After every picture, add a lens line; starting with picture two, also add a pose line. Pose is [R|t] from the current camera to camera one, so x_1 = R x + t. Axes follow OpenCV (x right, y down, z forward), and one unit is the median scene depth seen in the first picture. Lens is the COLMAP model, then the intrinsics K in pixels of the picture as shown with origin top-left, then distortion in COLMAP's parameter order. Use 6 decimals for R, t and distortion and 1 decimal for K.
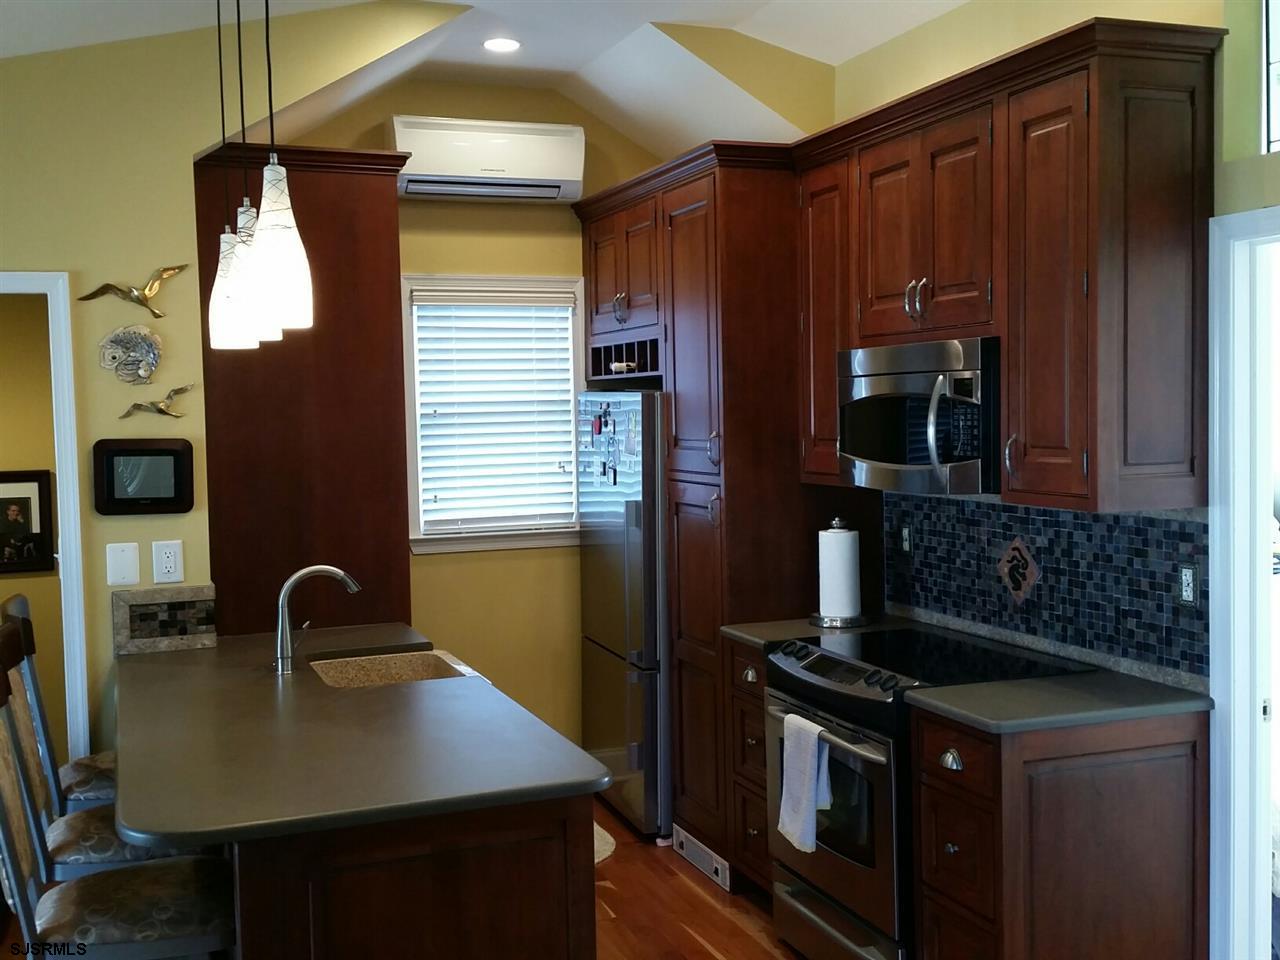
lens RADIAL K [[1370.3, 0, 640.0], [0, 1370.3, 480.0], [0, 0, 1]] dist [0.186962, -0.441886]
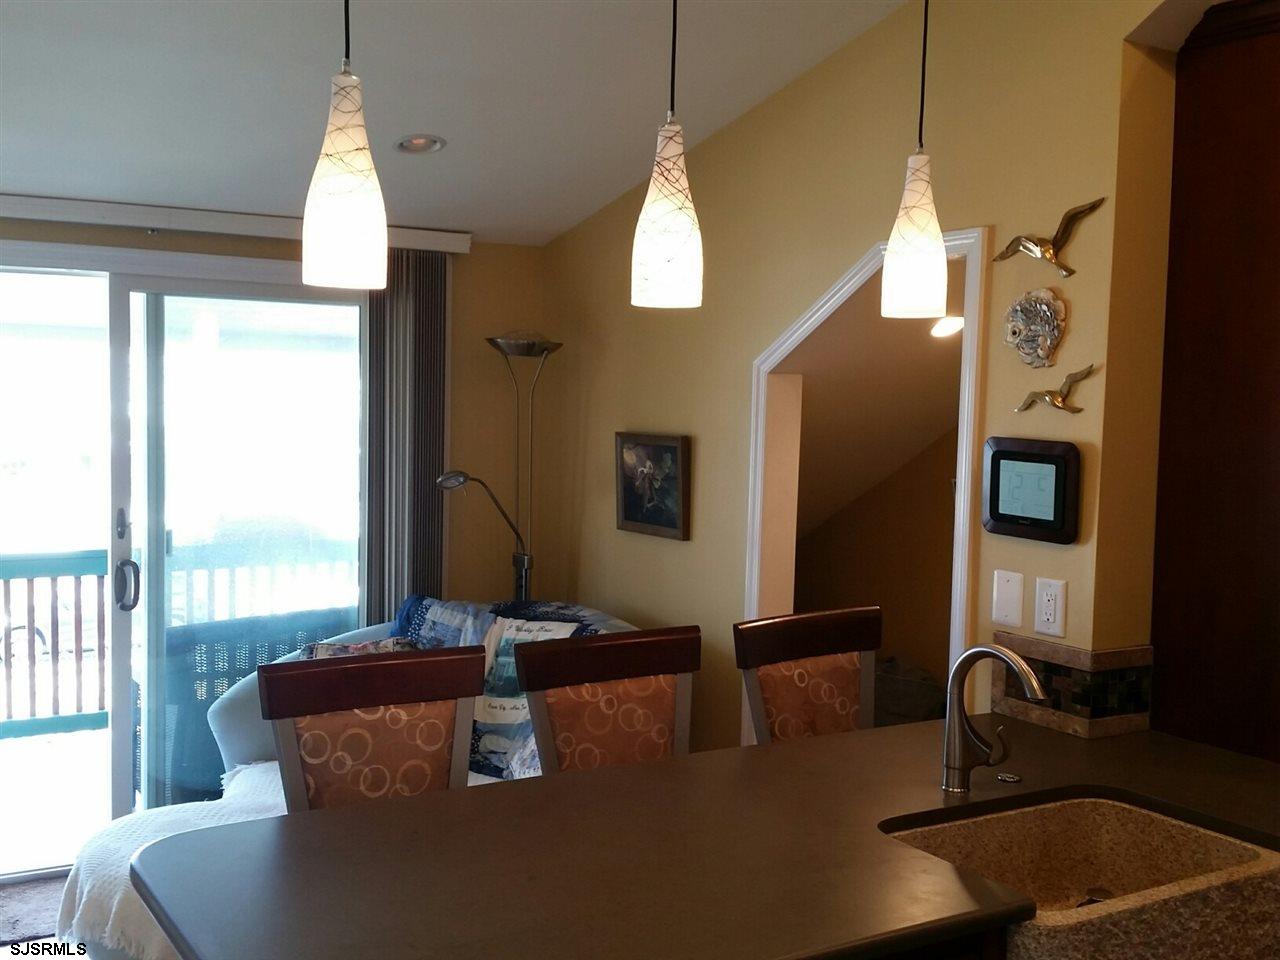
lens RADIAL K [[1370.3, 0, 640.0], [0, 1370.3, 480.0], [0, 0, 1]] dist [0.186962, -0.441886]
pose [[0.175595, 0.088382, -0.980487, 0.345550], [-0.078116, 0.994072, 0.075617, -0.047734], [0.981358, 0.063314, 0.181458, 0.652973]]
